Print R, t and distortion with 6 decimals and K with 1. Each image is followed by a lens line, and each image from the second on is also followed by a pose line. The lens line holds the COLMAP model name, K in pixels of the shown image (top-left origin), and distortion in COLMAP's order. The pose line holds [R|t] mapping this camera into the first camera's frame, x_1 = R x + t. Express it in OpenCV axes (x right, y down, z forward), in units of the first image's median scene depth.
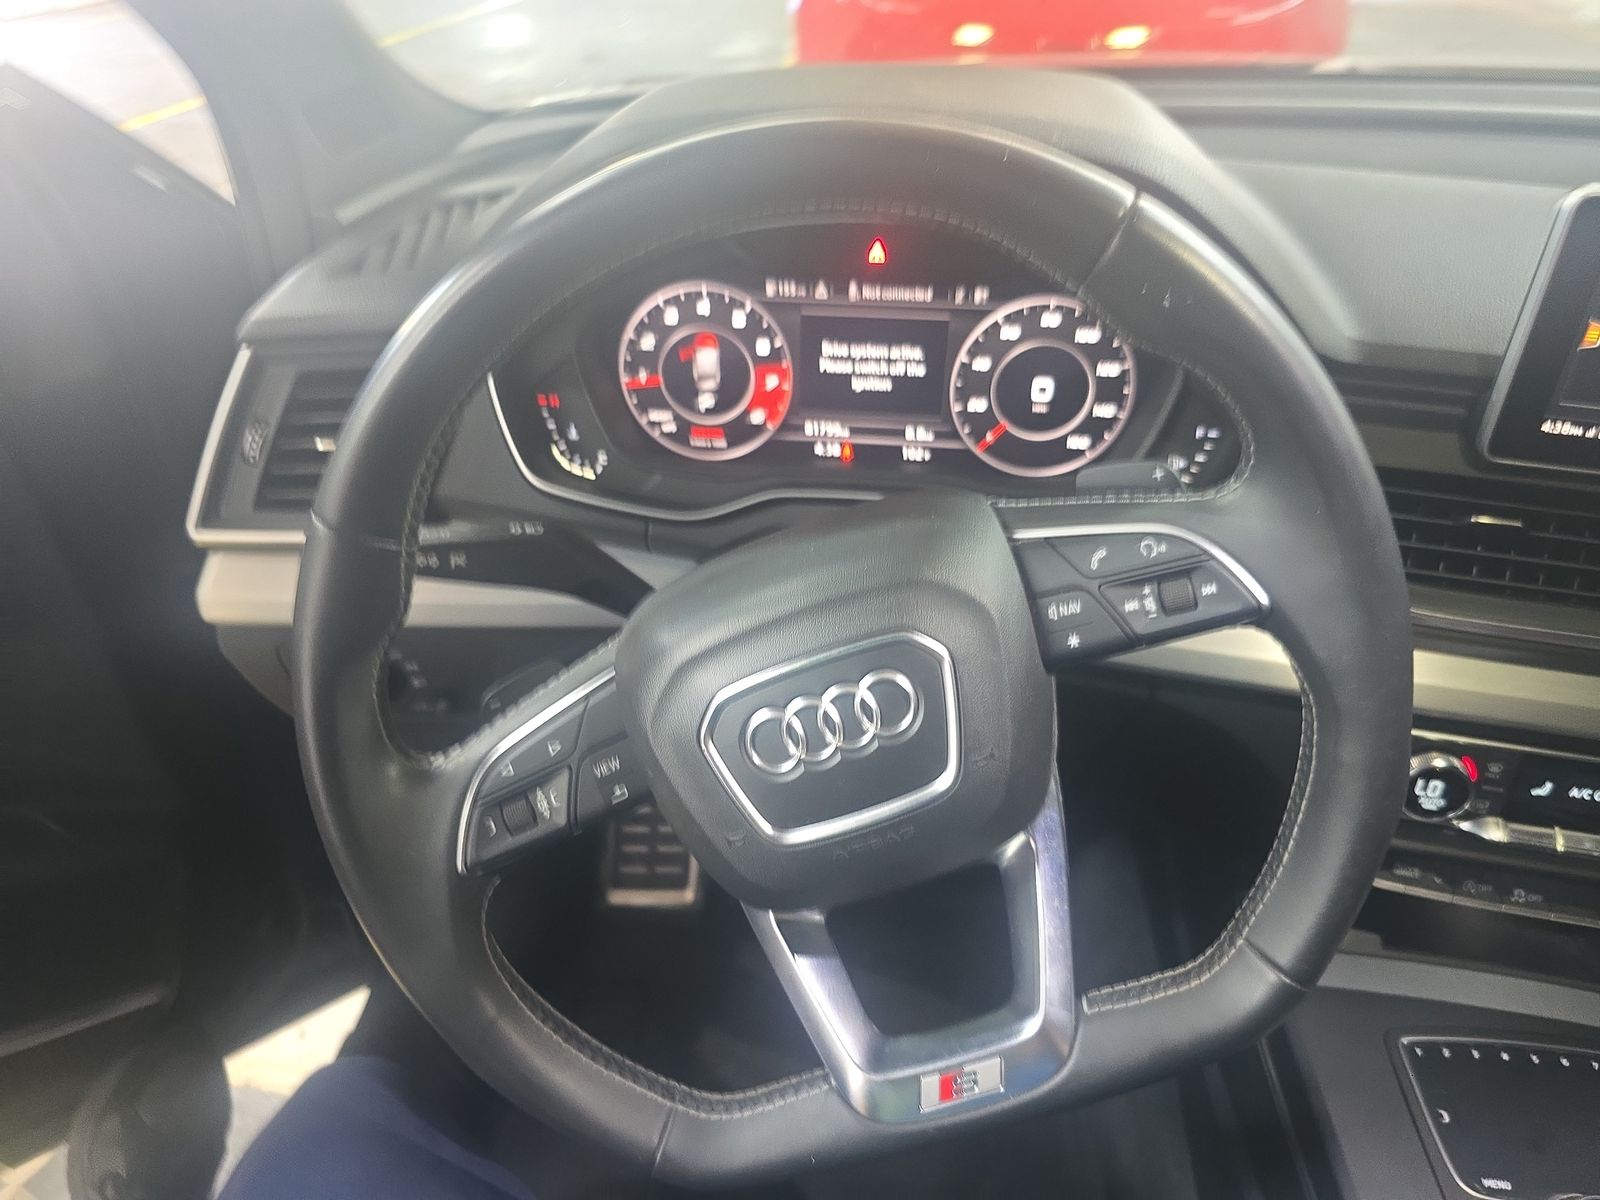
lens RADIAL K [[1071.0, 0, 796.1], [0, 1071.0, 600.8], [0, 0, 1]] dist [0.041839, -0.006209]
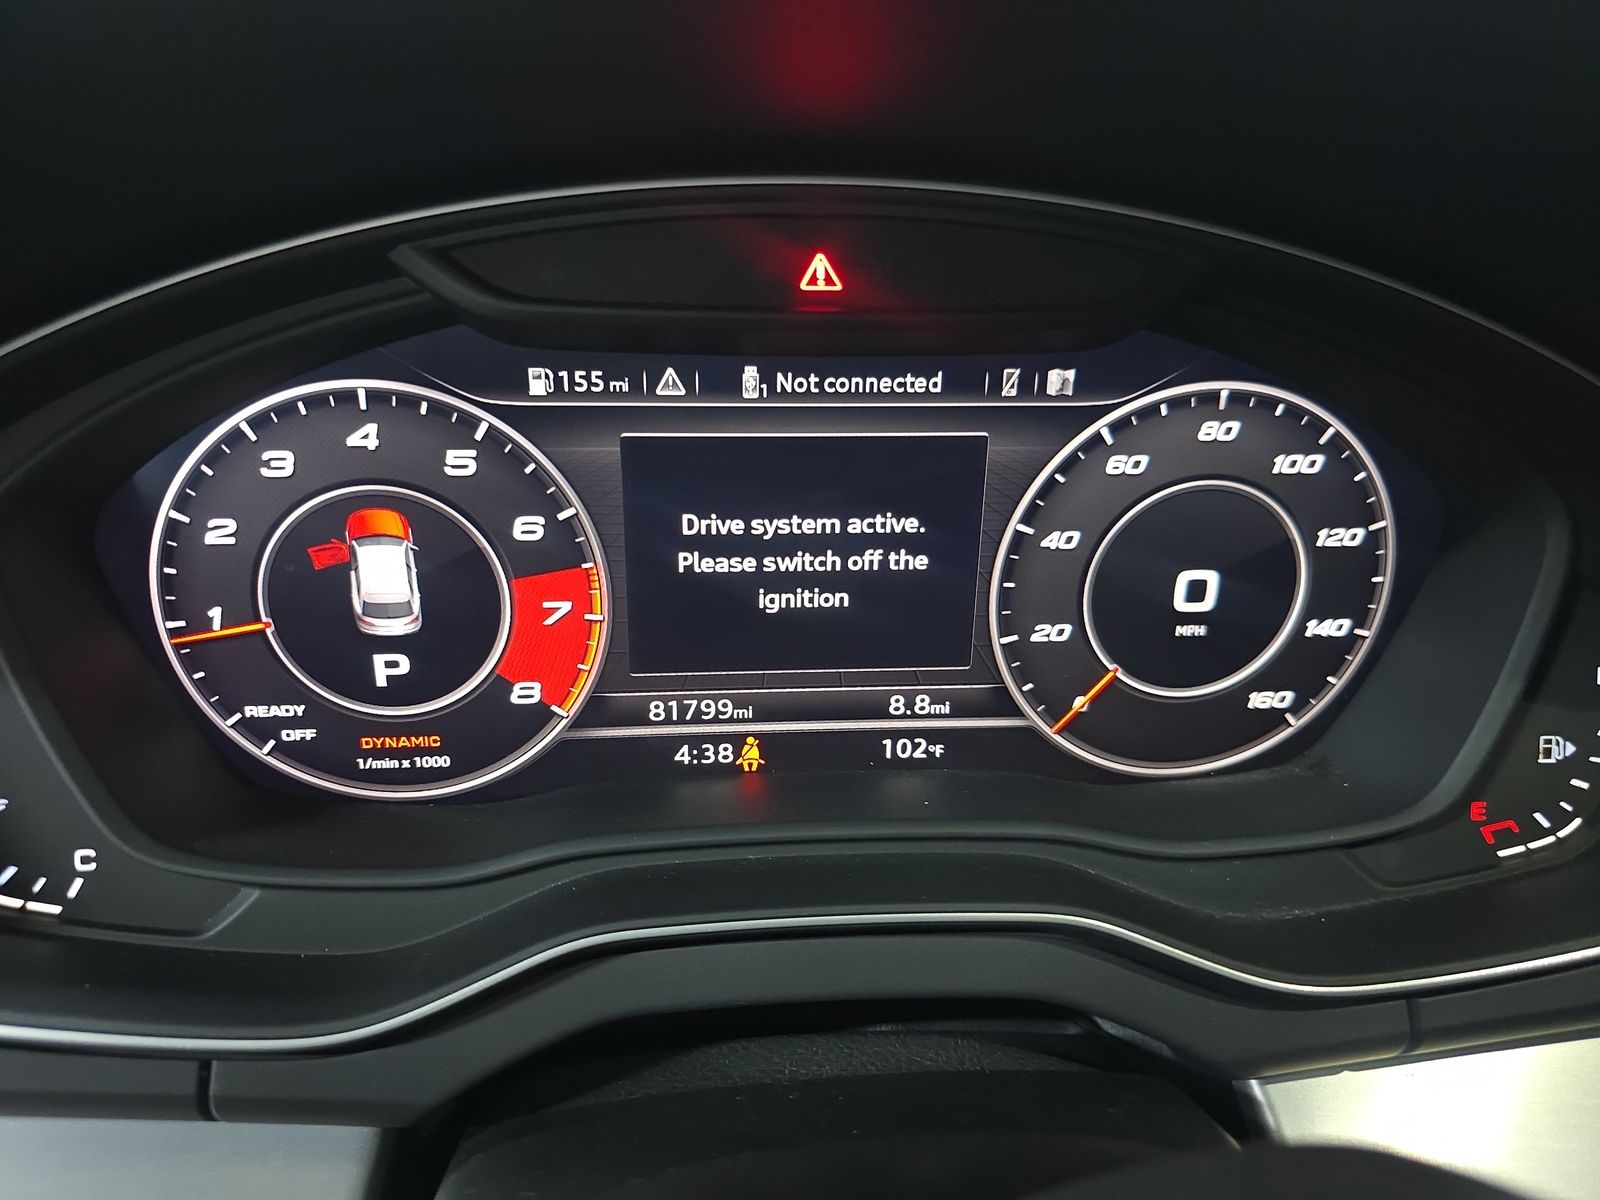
lens RADIAL K [[1071.0, 0, 807.1], [0, 1071.0, 608.3], [0, 0, 1]] dist [0.041839, -0.006209]
pose [[0.971408, -0.069756, 0.226939, -0.023862], [0.103443, 0.984718, -0.140105, -0.141135], [-0.213698, 0.159574, 0.963779, 0.602116]]
